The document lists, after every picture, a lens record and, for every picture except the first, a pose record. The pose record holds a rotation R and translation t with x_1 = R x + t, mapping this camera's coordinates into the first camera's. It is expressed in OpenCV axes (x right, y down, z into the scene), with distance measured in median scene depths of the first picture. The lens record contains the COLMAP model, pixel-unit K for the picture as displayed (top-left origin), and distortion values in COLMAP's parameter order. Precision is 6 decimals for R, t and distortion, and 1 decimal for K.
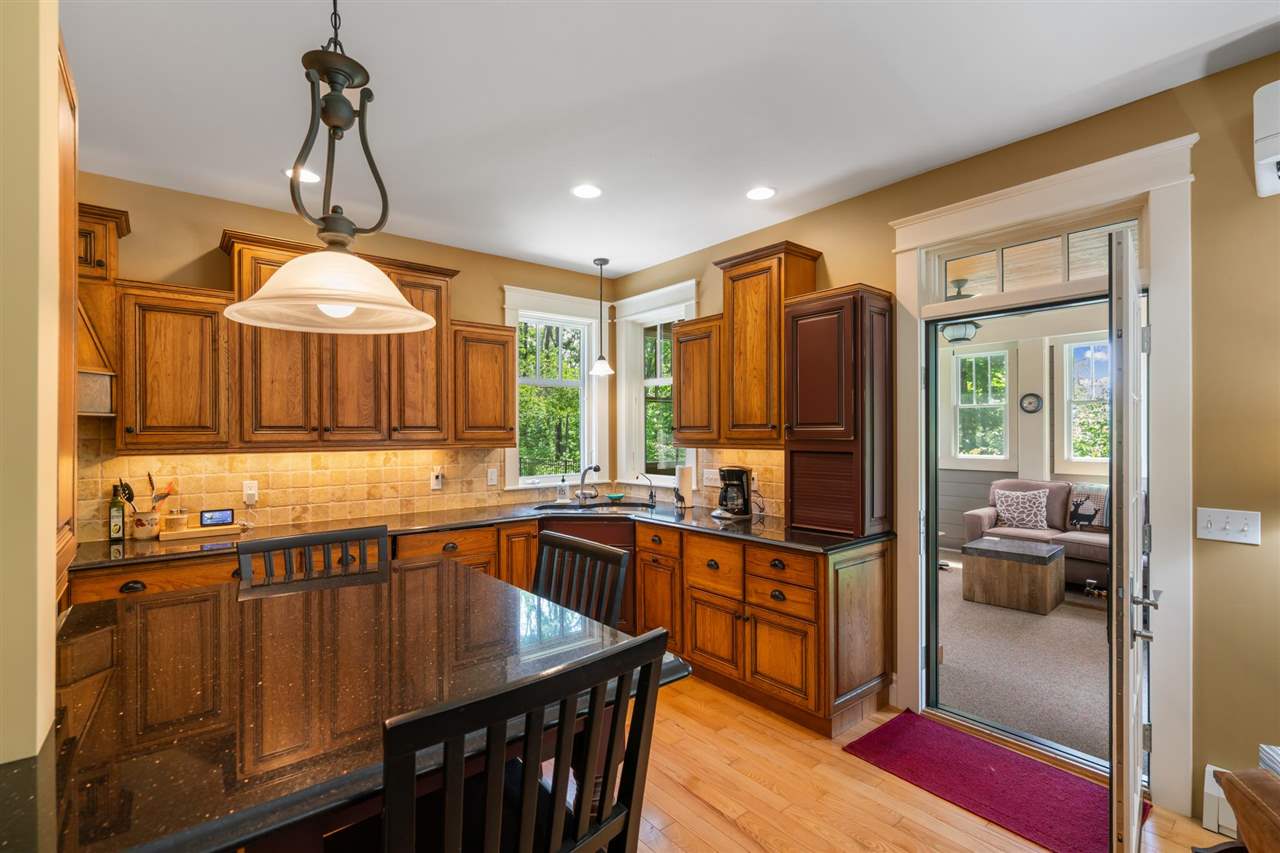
lens RADIAL K [[583.6, 0, 635.5], [0, 583.6, 438.6], [0, 0, 1]] dist [-0.003761, 0.000185]
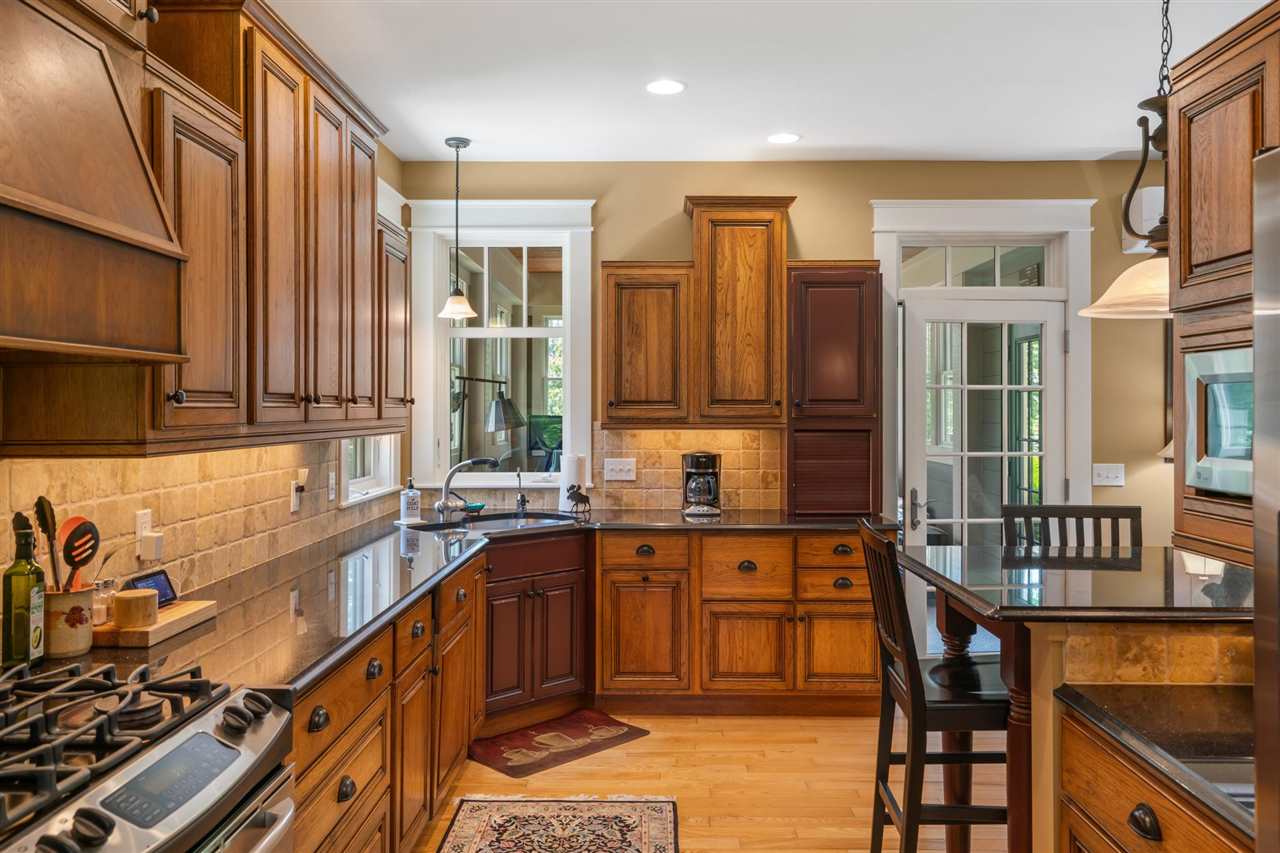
lens RADIAL K [[997.1, 0, 642.1], [0, 997.1, 417.6], [0, 0, 1]] dist [0.011525, 0.002618]
pose [[0.644350, 0.001537, 0.764729, -1.006800], [0.003916, 0.999978, -0.005309, 0.008887], [-0.764721, 0.006415, 0.644330, 0.180608]]
